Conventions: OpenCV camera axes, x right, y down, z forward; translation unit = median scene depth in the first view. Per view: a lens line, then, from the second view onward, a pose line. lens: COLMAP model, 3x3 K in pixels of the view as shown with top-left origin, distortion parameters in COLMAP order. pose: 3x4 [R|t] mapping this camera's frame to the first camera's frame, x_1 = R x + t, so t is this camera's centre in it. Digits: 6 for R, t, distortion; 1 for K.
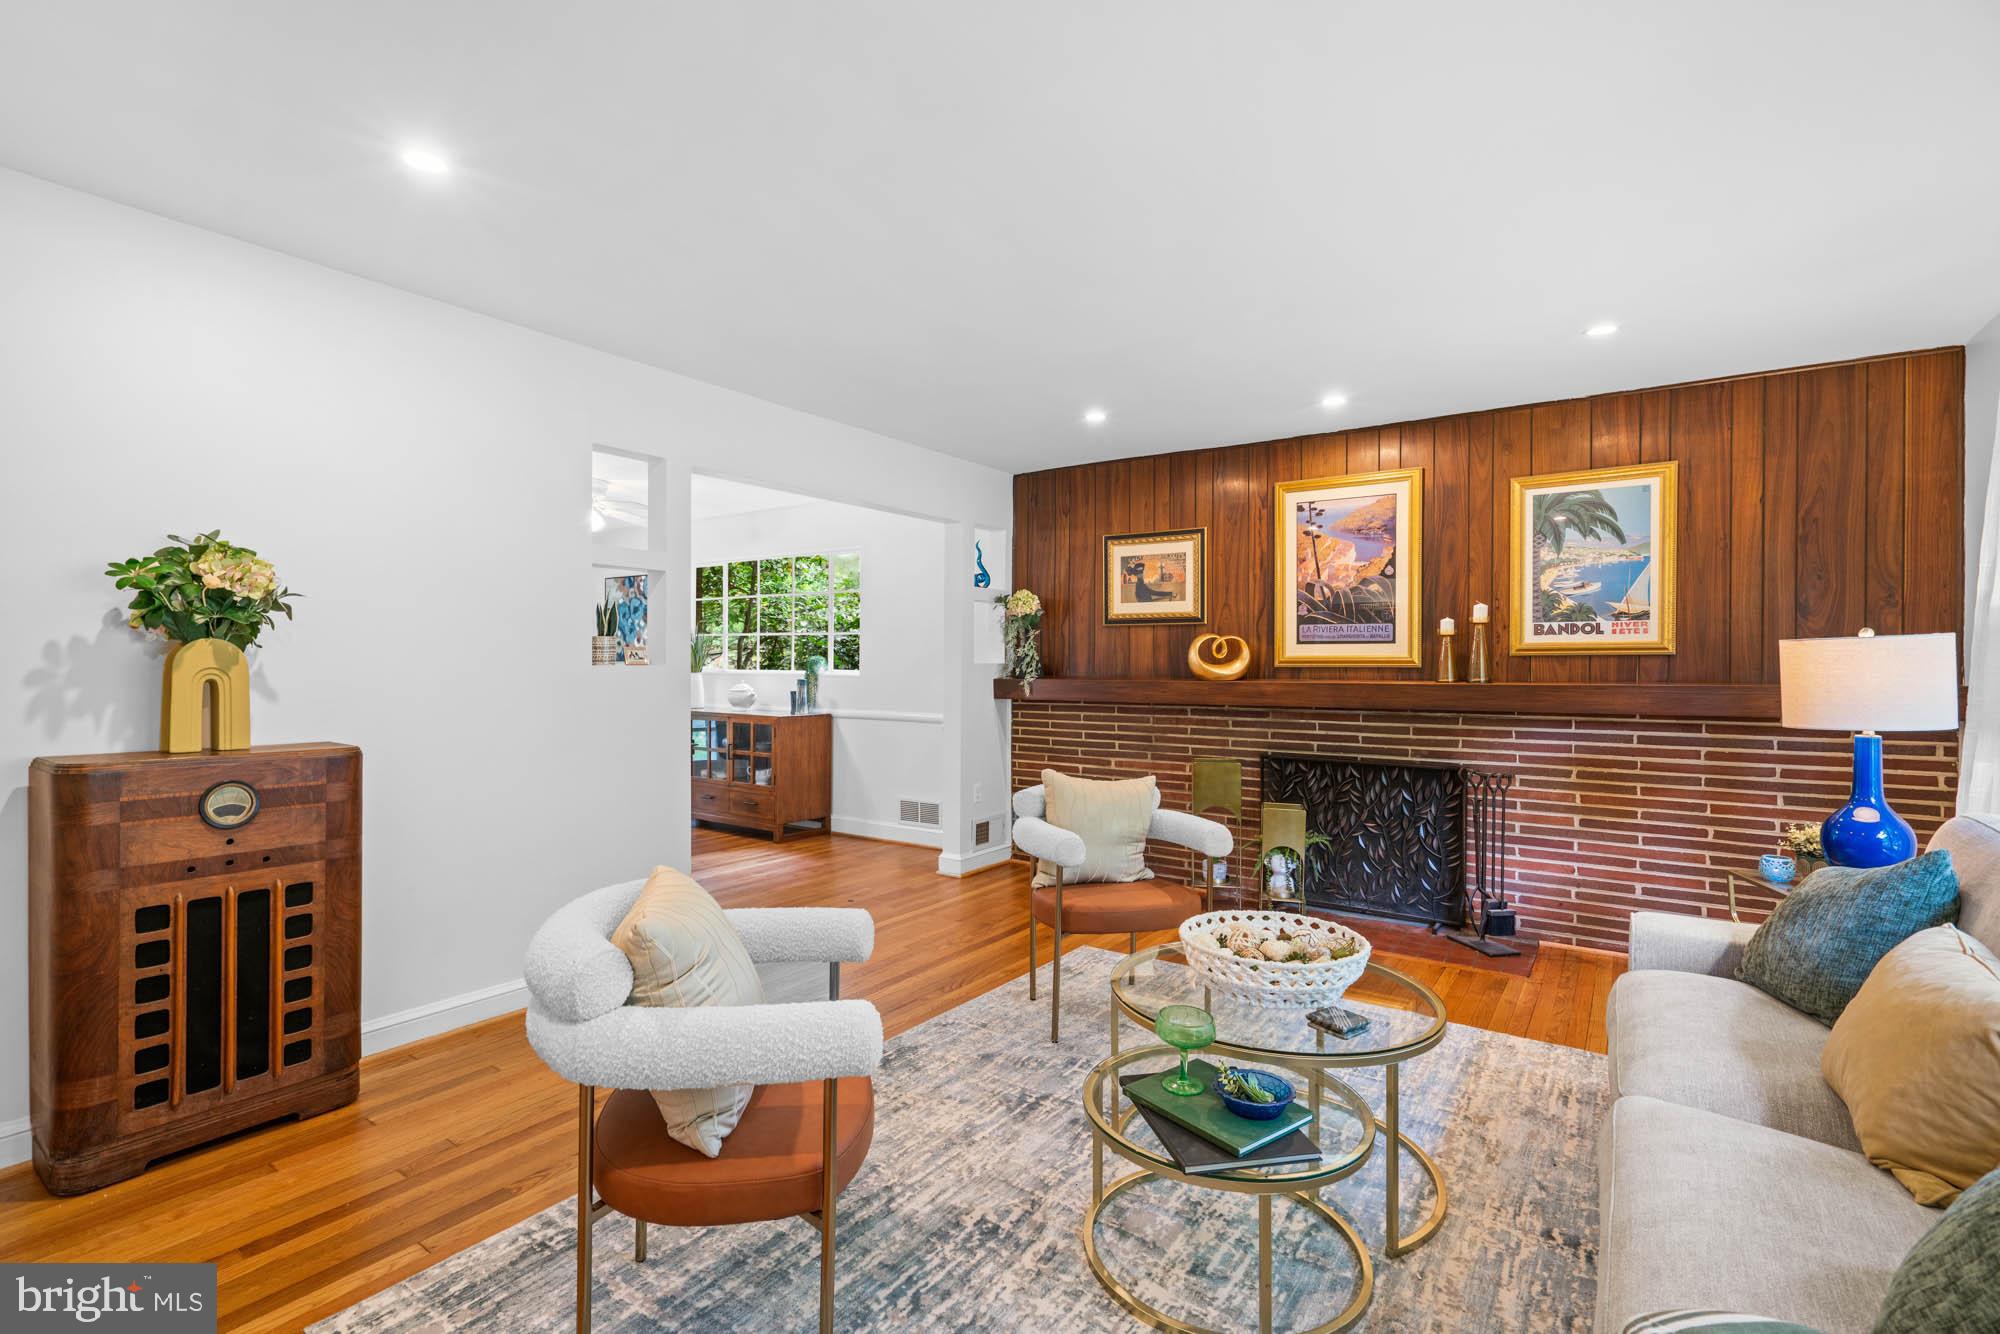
lens RADIAL K [[919.8, 0, 994.8], [0, 919.8, 672.1], [0, 0, 1]] dist [-0.004105, 0.002515]
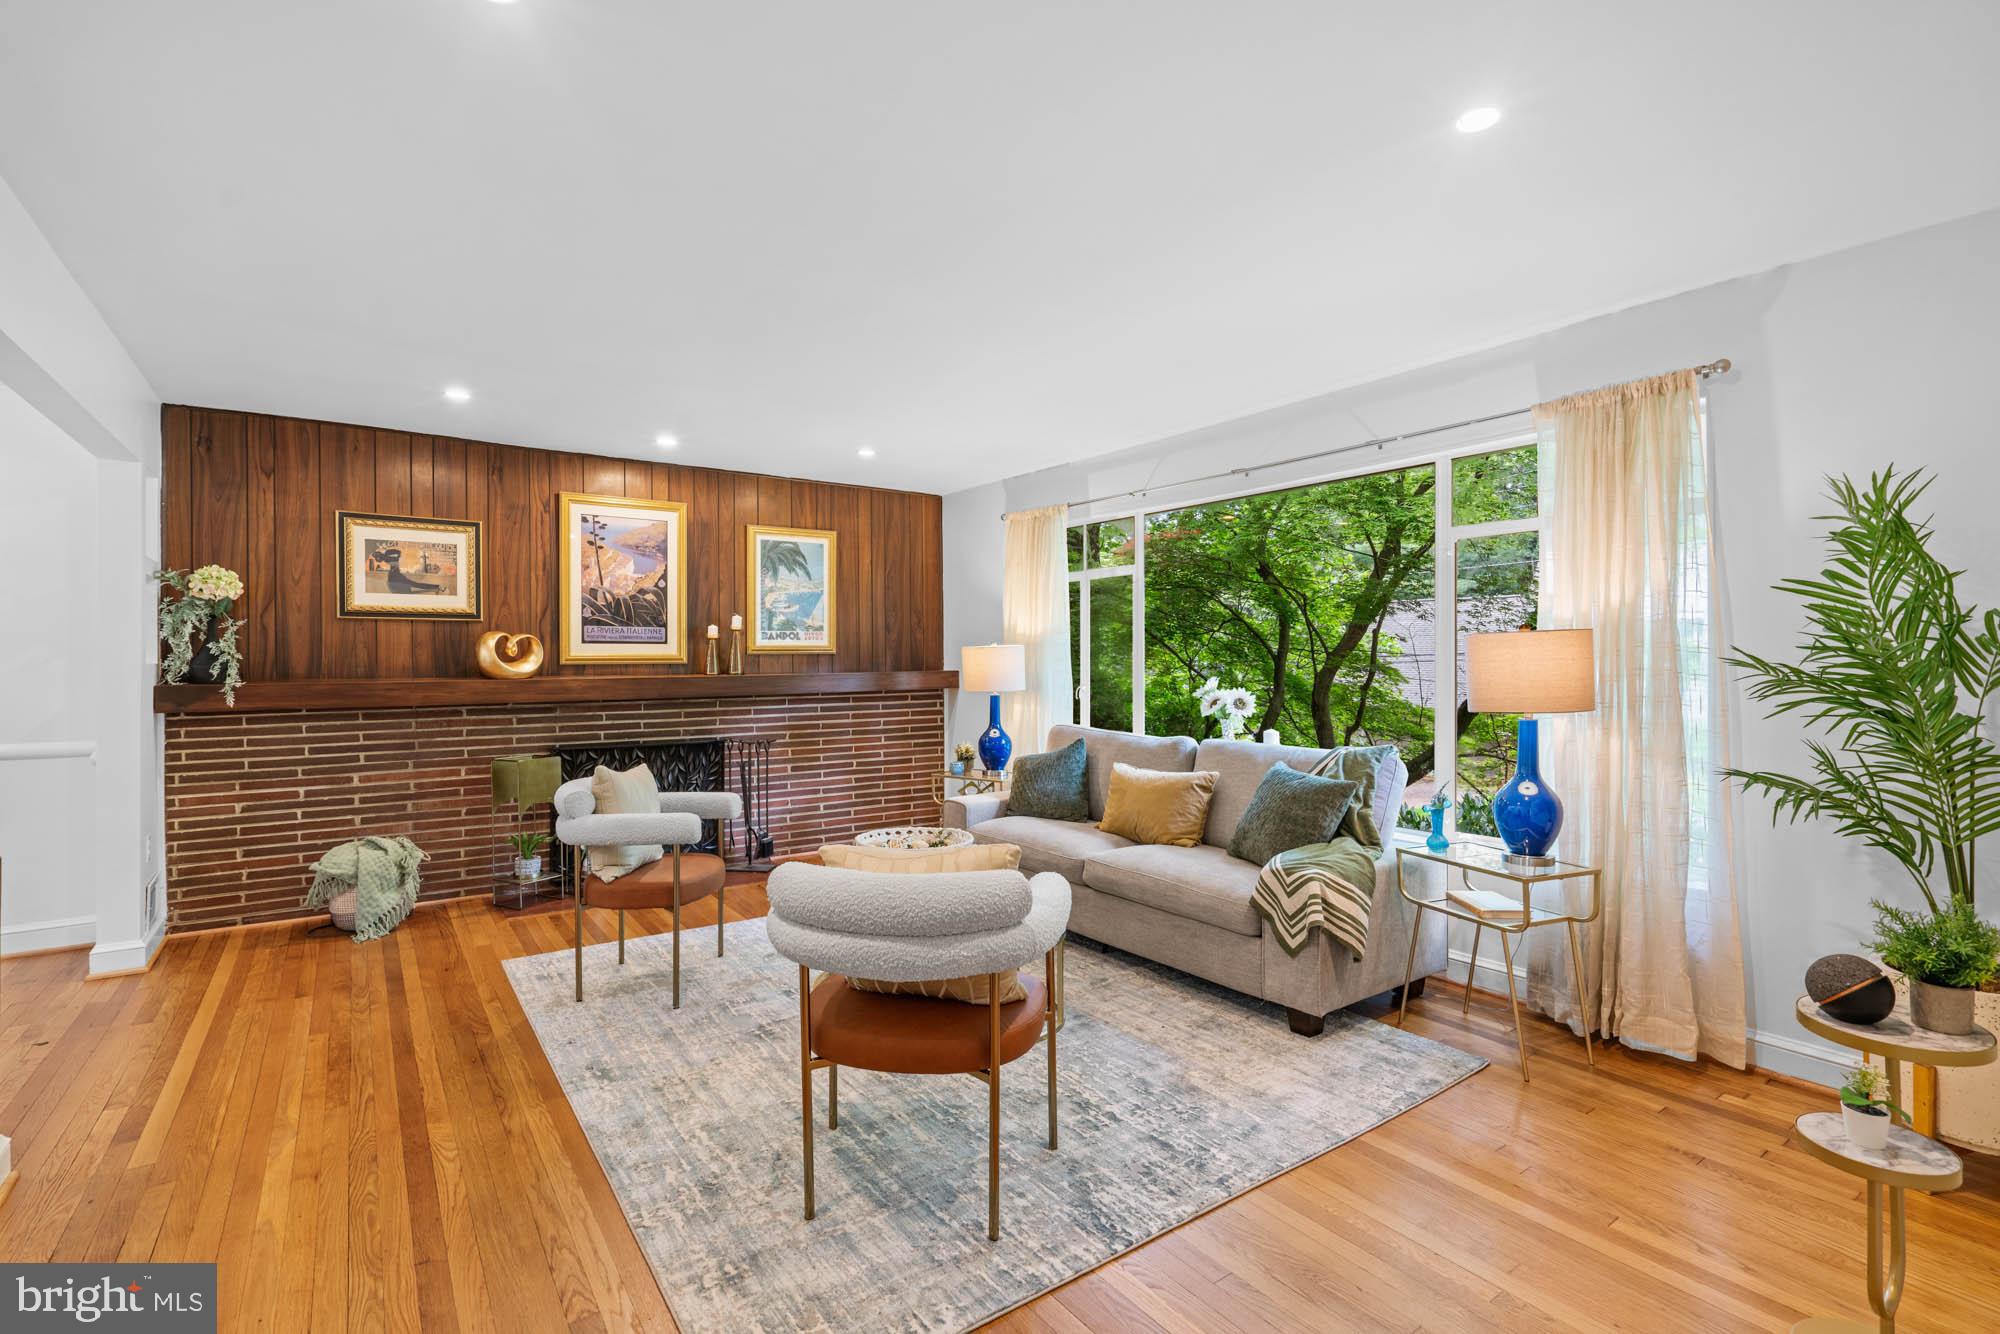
lens RADIAL K [[919.8, 0, 1000.5], [0, 919.8, 659.6], [0, 0, 1]] dist [-0.004105, 0.002515]
pose [[0.331087, -0.004426, 0.943590, -0.613701], [0.013657, 0.999907, -0.000102, -0.004867], [-0.943501, 0.012920, 0.331116, 0.197120]]
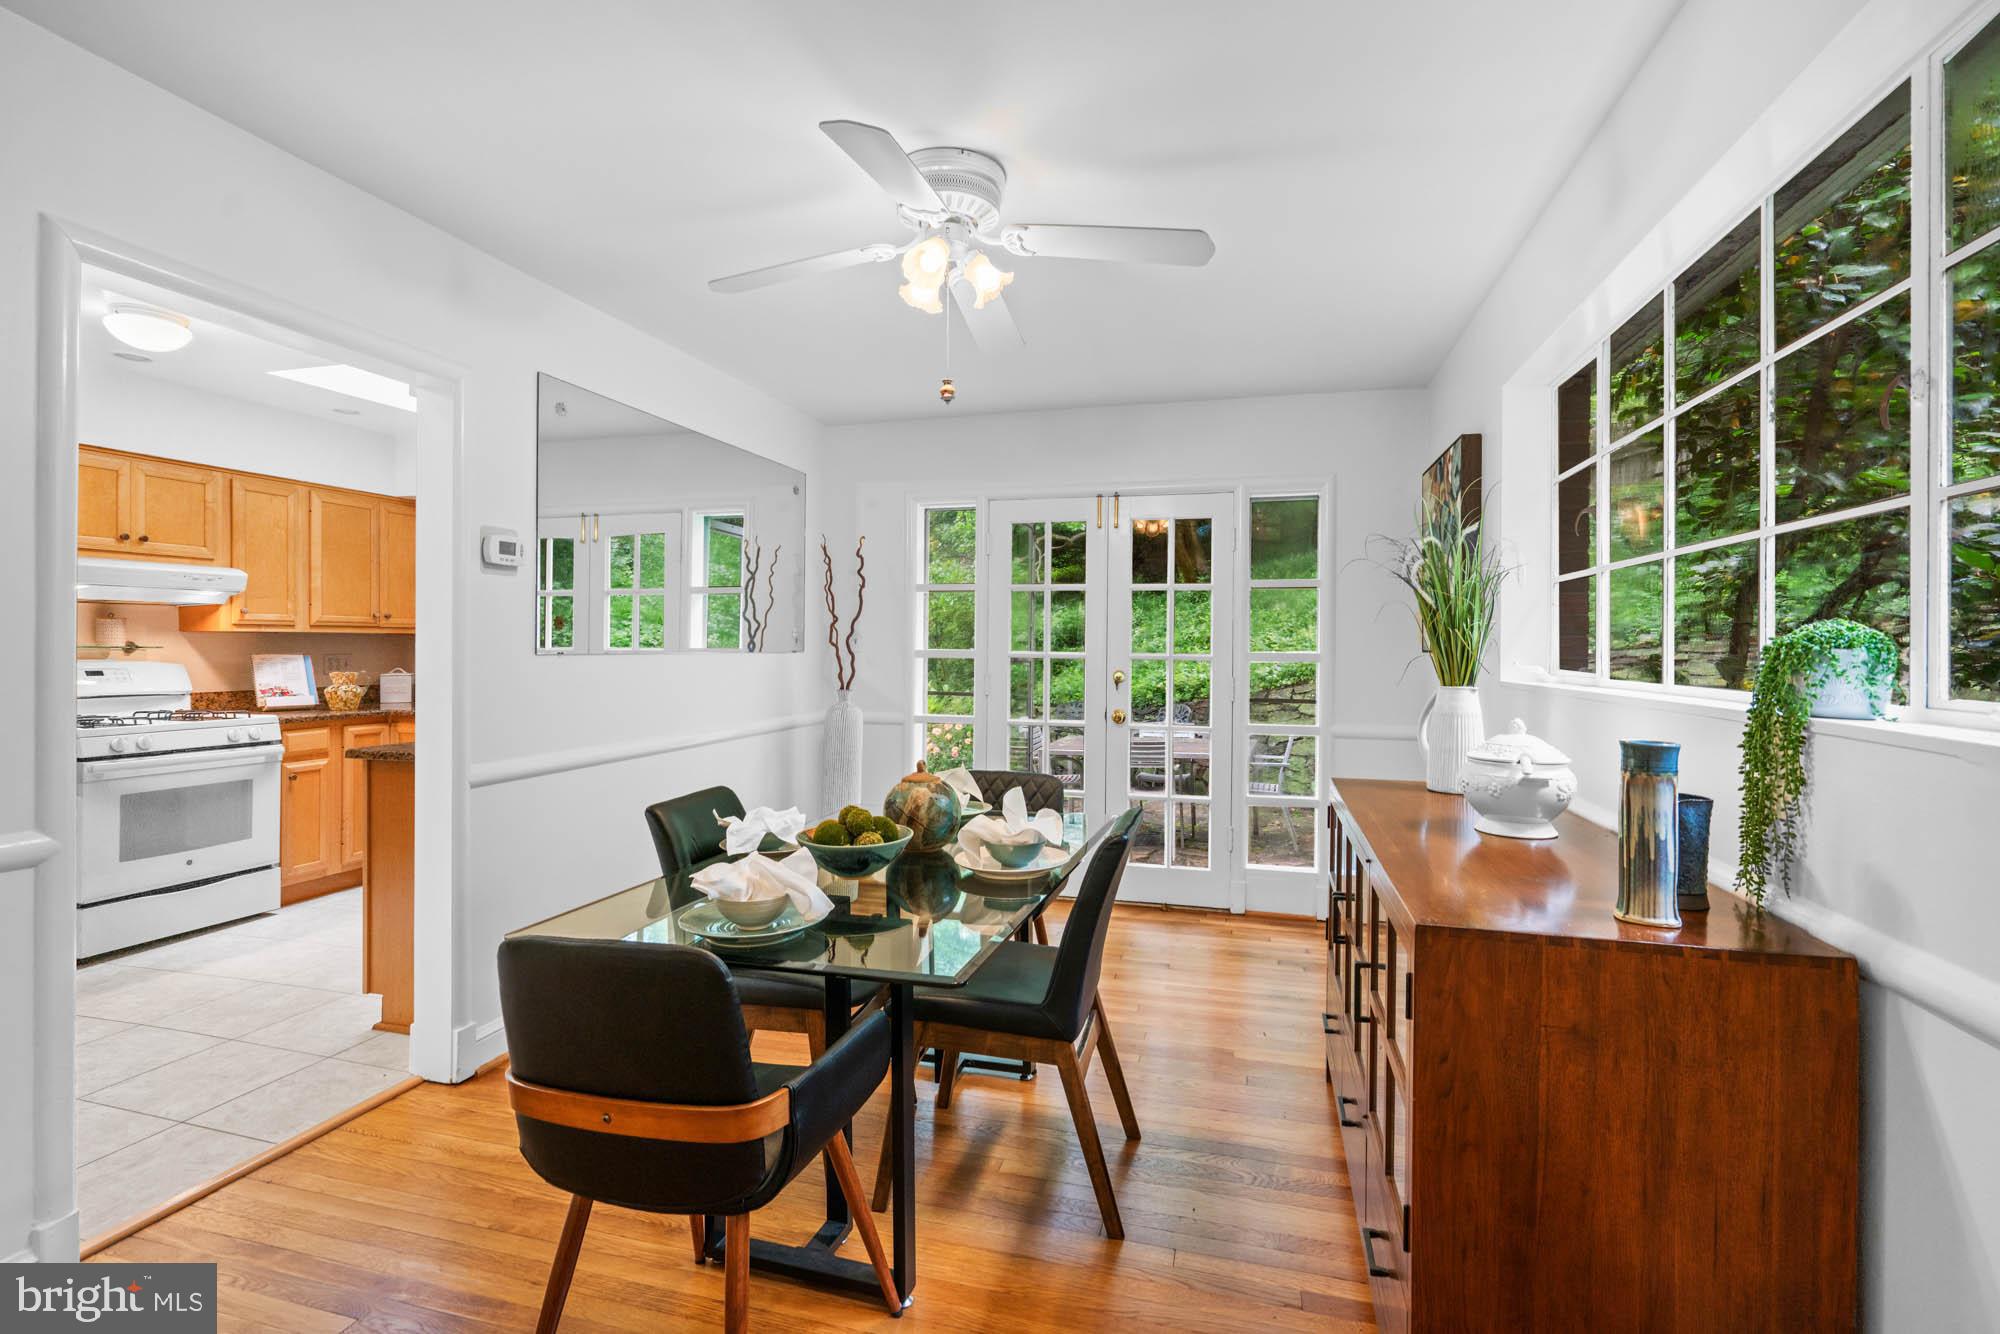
lens RADIAL K [[919.8, 0, 988.5], [0, 919.8, 646.7], [0, 0, 1]] dist [-0.004105, 0.002515]
pose [[0.333404, -0.005480, -0.942768, -0.117740], [-0.012638, 0.999867, -0.010281, -0.014400], [0.942699, 0.015343, 0.333290, 1.289789]]
